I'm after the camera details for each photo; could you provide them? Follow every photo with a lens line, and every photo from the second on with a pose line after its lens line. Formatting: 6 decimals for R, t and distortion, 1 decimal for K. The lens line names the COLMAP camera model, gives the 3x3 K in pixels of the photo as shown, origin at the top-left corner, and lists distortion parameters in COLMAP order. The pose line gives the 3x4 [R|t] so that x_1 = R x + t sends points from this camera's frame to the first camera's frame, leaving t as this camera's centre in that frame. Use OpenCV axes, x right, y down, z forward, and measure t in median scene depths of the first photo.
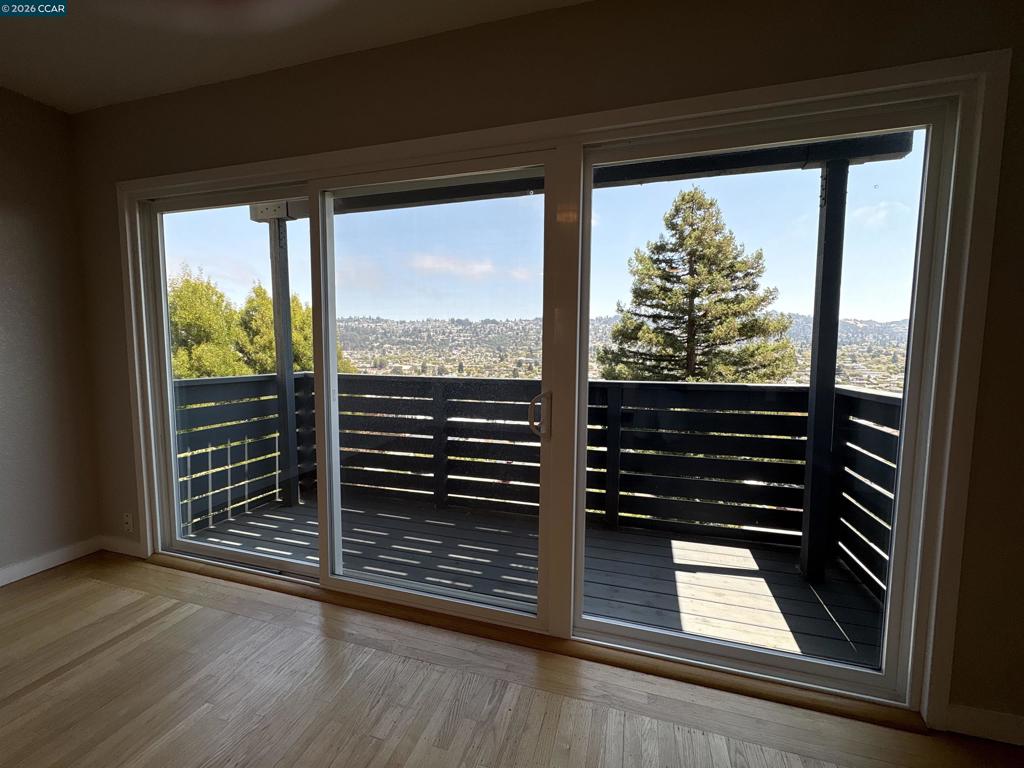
lens RADIAL K [[421.5, 0, 512.1], [0, 421.5, 387.4], [0, 0, 1]] dist [0.002487, 0.000585]
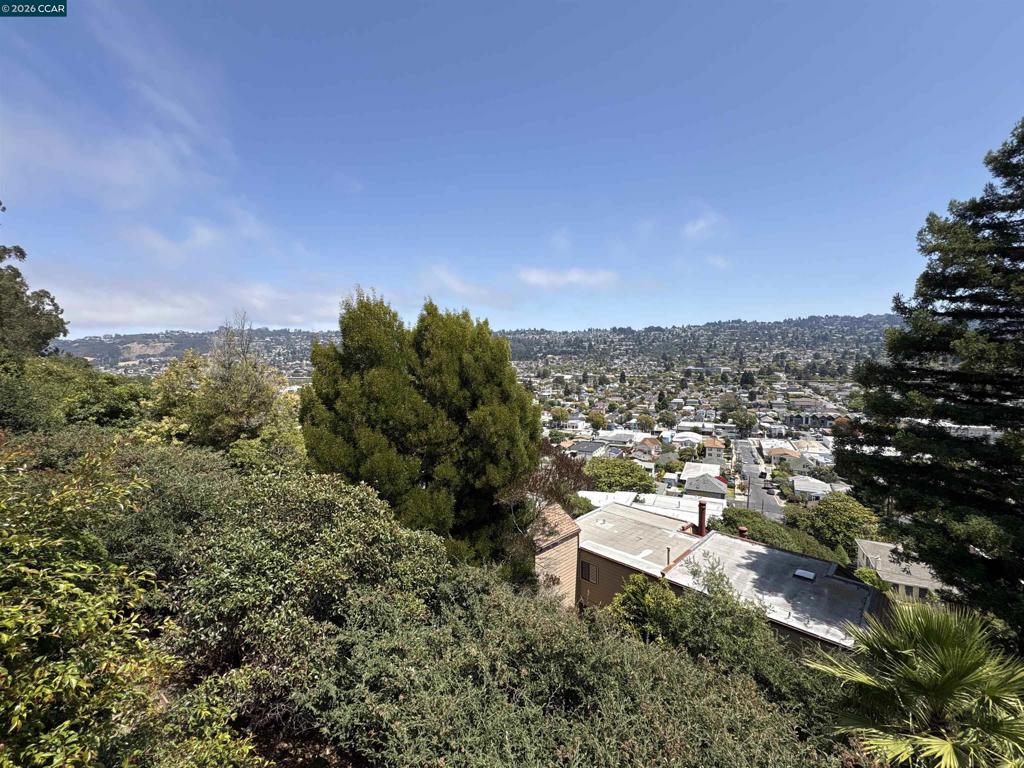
lens RADIAL K [[421.5, 0, 516.6], [0, 421.5, 385.1], [0, 0, 1]] dist [0.002487, 0.000585]
pose [[0.933965, 0.010478, -0.357210, -0.072752], [-0.020265, 0.999515, -0.023664, -0.031672], [0.356788, 0.029340, 0.933724, 0.158999]]
